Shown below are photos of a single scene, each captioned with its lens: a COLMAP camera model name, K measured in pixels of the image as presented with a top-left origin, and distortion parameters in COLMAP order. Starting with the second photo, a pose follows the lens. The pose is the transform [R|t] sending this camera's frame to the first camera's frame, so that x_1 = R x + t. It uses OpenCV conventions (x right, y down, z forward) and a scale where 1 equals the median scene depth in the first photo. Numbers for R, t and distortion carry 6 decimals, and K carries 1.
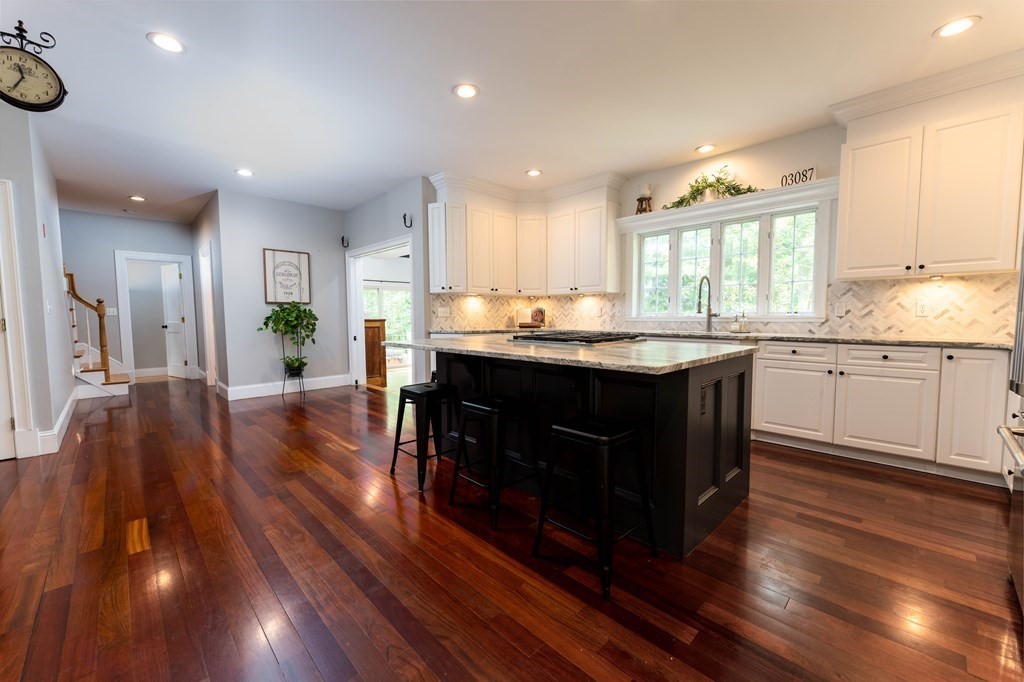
lens RADIAL K [[412.5, 0, 509.5], [0, 412.5, 343.4], [0, 0, 1]] dist [0.000564, 0.000533]
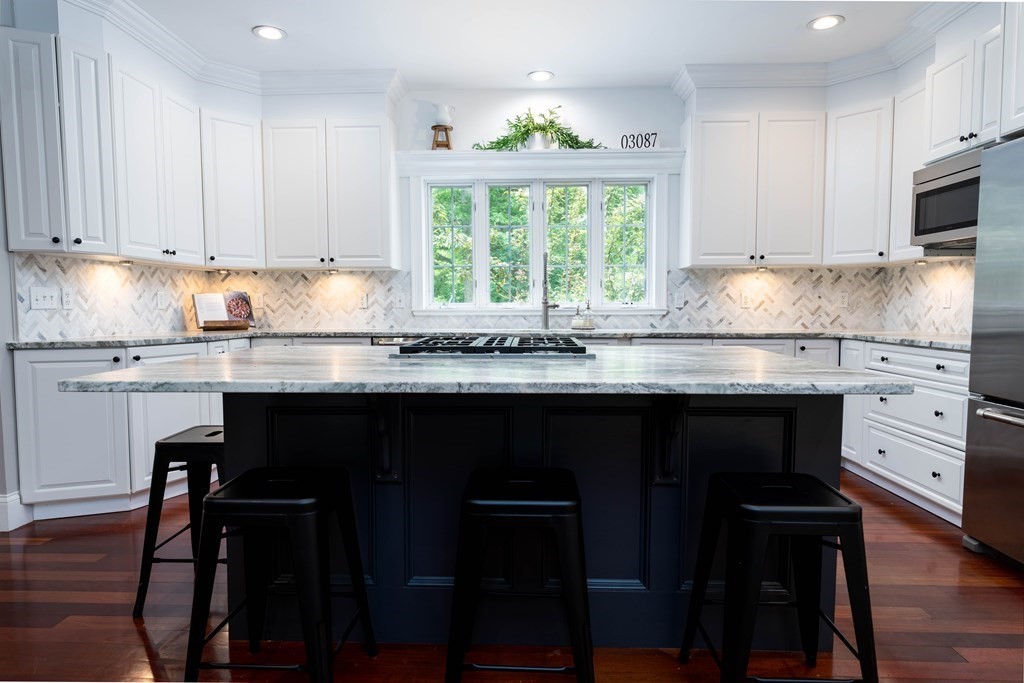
lens RADIAL K [[593.1, 0, 511.7], [0, 593.1, 344.3], [0, 0, 1]] dist [0.001462, -0.002135]
pose [[0.717879, -0.042336, 0.694880, -0.338200], [0.045776, 0.998860, 0.013565, -0.020994], [-0.694661, 0.022071, 0.718998, 0.333641]]
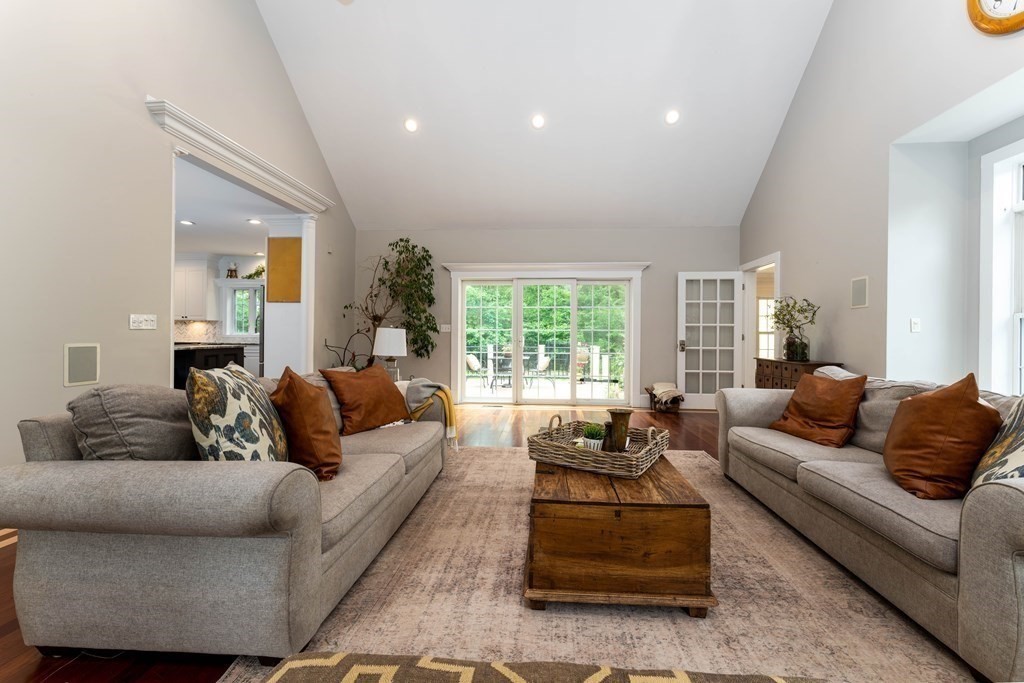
lens RADIAL K [[412.5, 0, 517.2], [0, 412.5, 336.4], [0, 0, 1]] dist [0.000564, 0.000533]
pose [[0.741069, 0.011851, 0.671324, 0.050826], [0.034201, 0.997880, -0.055370, 0.111820], [-0.670557, 0.063993, 0.739093, -1.531665]]
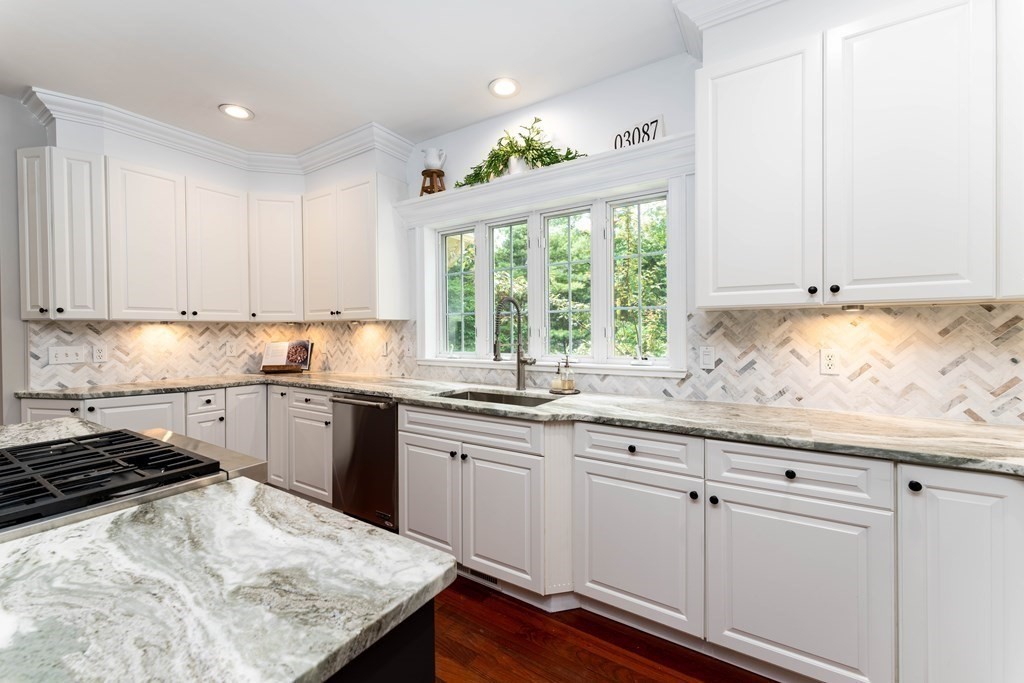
lens RADIAL K [[412.5, 0, 520.0], [0, 412.5, 334.9], [0, 0, 1]] dist [0.000564, 0.000533]
pose [[0.971078, -0.005647, 0.238695, 0.394740], [0.018944, 0.998391, -0.053452, -0.087106], [-0.238009, 0.056428, 0.969622, 0.482449]]
